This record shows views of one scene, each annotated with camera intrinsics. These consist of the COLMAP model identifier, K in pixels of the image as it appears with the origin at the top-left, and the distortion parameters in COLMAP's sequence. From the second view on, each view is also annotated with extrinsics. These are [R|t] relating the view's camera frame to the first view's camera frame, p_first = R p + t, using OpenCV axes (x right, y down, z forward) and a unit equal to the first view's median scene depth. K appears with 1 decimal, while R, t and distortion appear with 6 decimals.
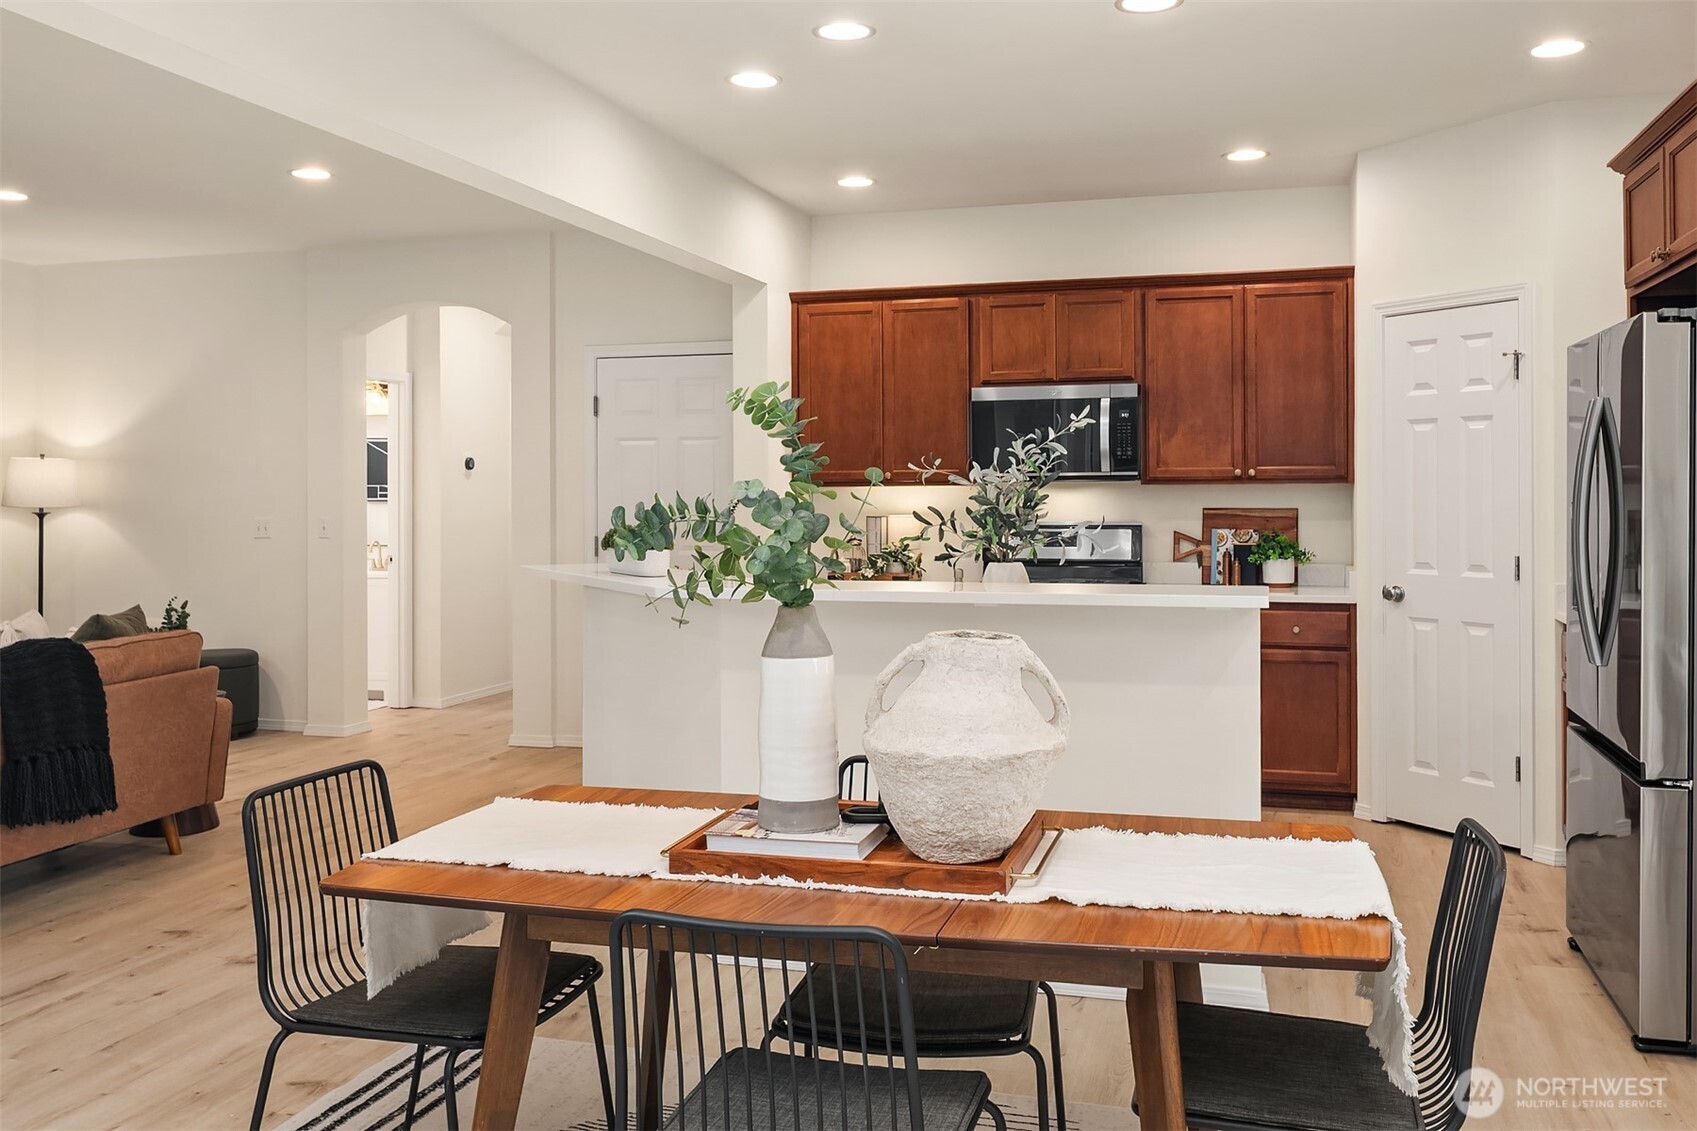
lens RADIAL K [[1420.3, 0, 850.0], [0, 1420.3, 476.5], [0, 0, 1]] dist [0.001096, 0.002873]
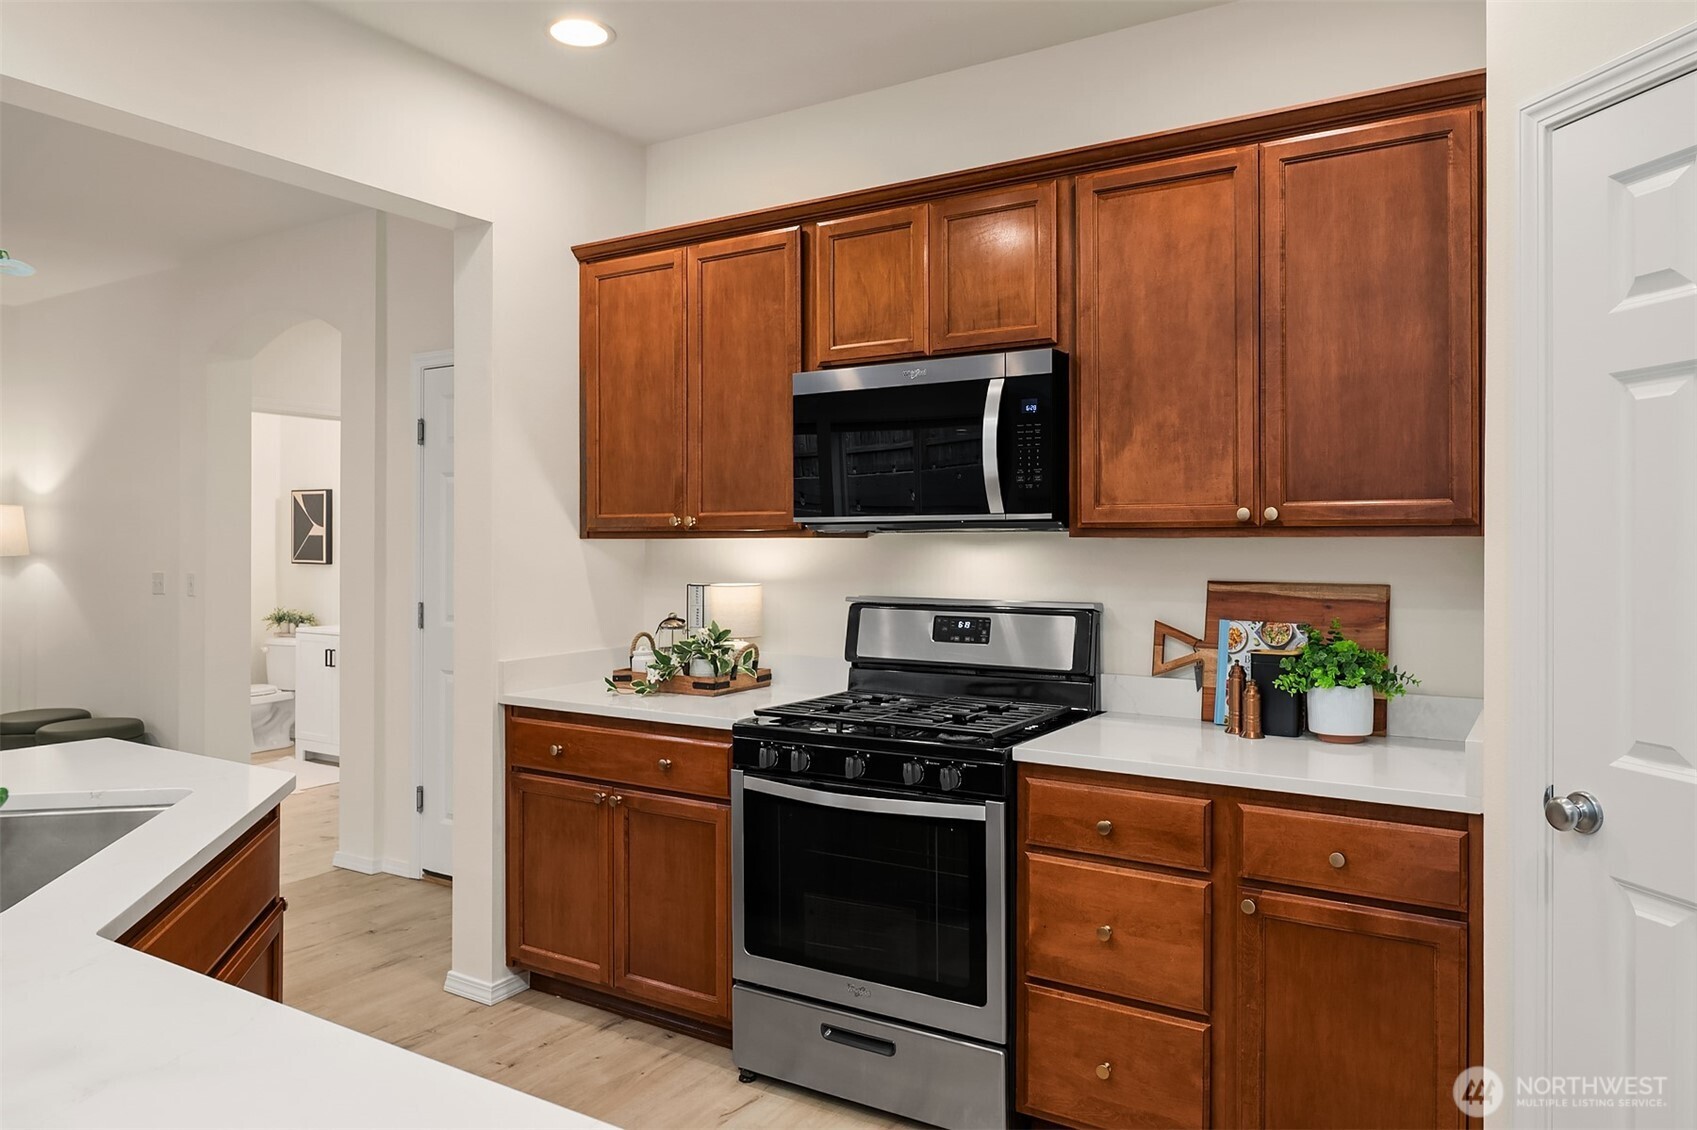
lens RADIAL K [[1122.3, 0, 850.5], [0, 1122.3, 528.4], [0, 0, 1]] dist [0.000461, -0.002279]
pose [[0.964850, 0.001507, -0.262796, 0.238162], [-0.002104, 0.999996, -0.001992, 0.003338], [0.262792, 0.002475, 0.964849, 0.567144]]
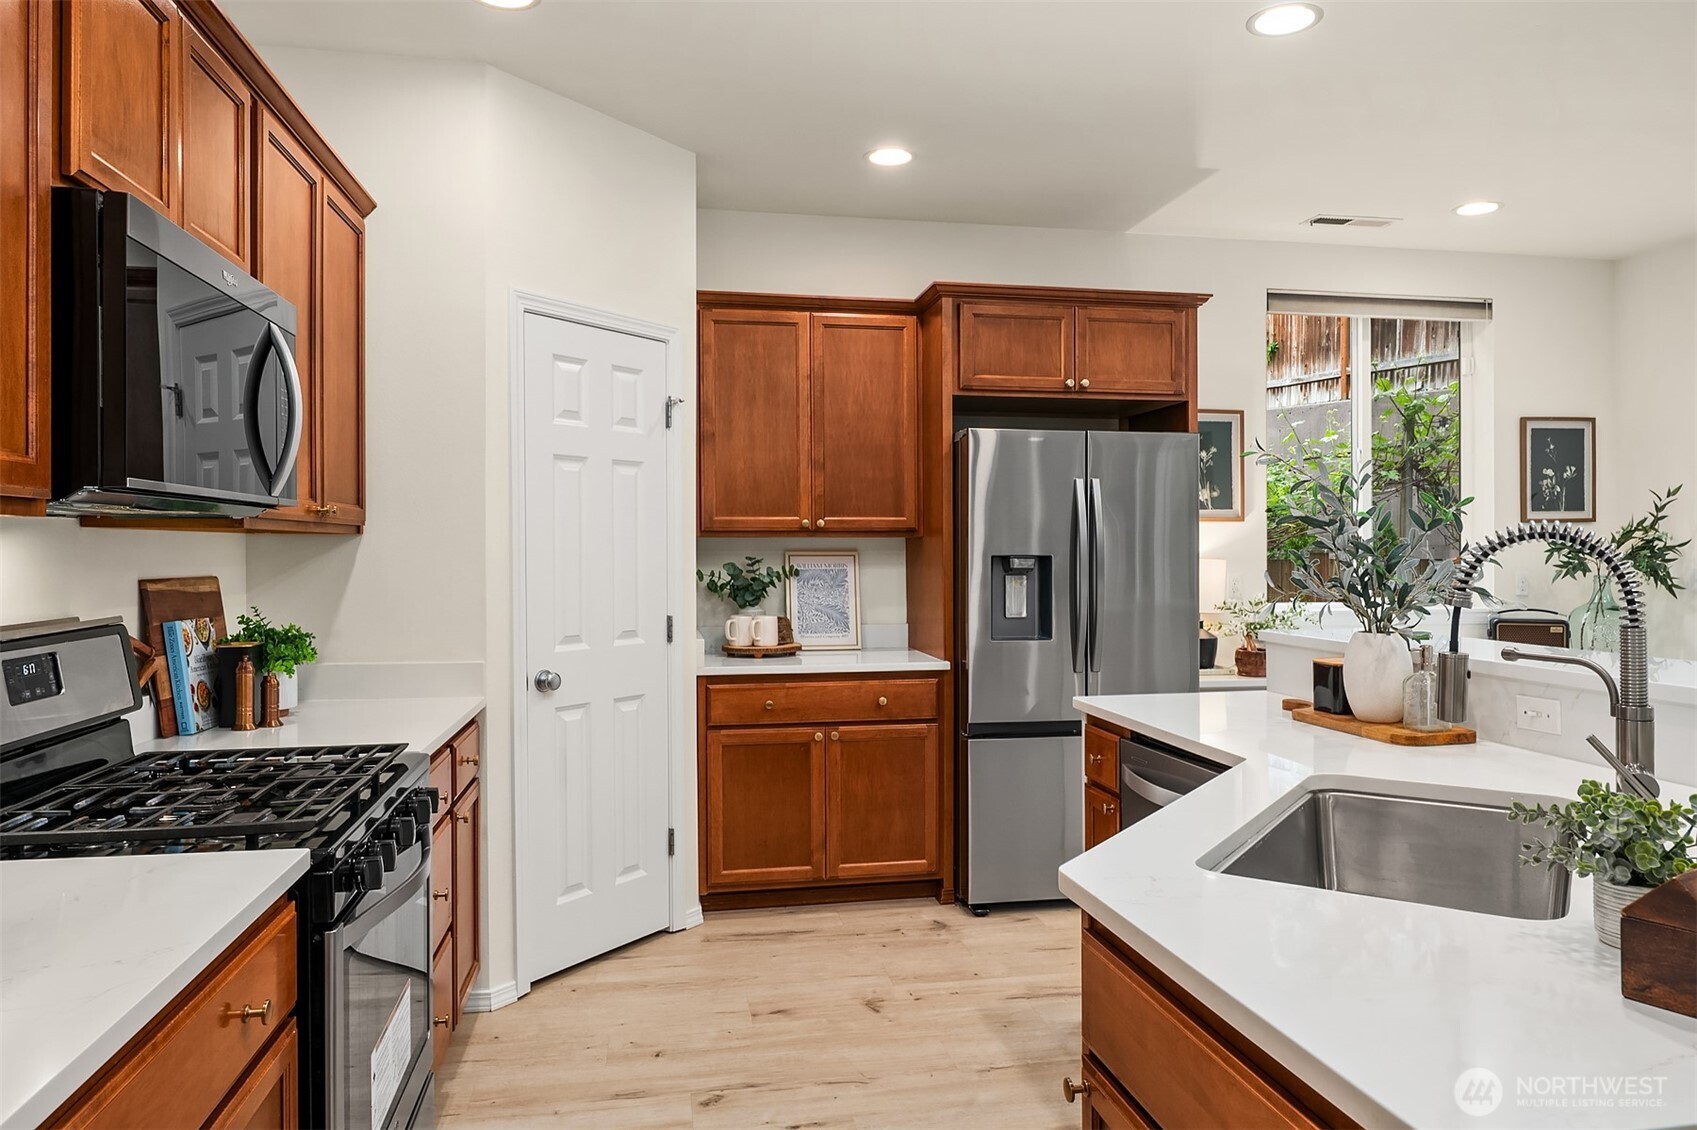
lens RADIAL K [[1125.7, 0, 848.6], [0, 1125.7, 547.3], [0, 0, 1]] dist [-0.002716, -0.002279]
pose [[-0.453502, 0.007905, 0.891220, -0.200301], [-0.006111, 0.999910, -0.011979, 0.015000], [-0.891235, -0.010878, -0.453412, 0.996970]]
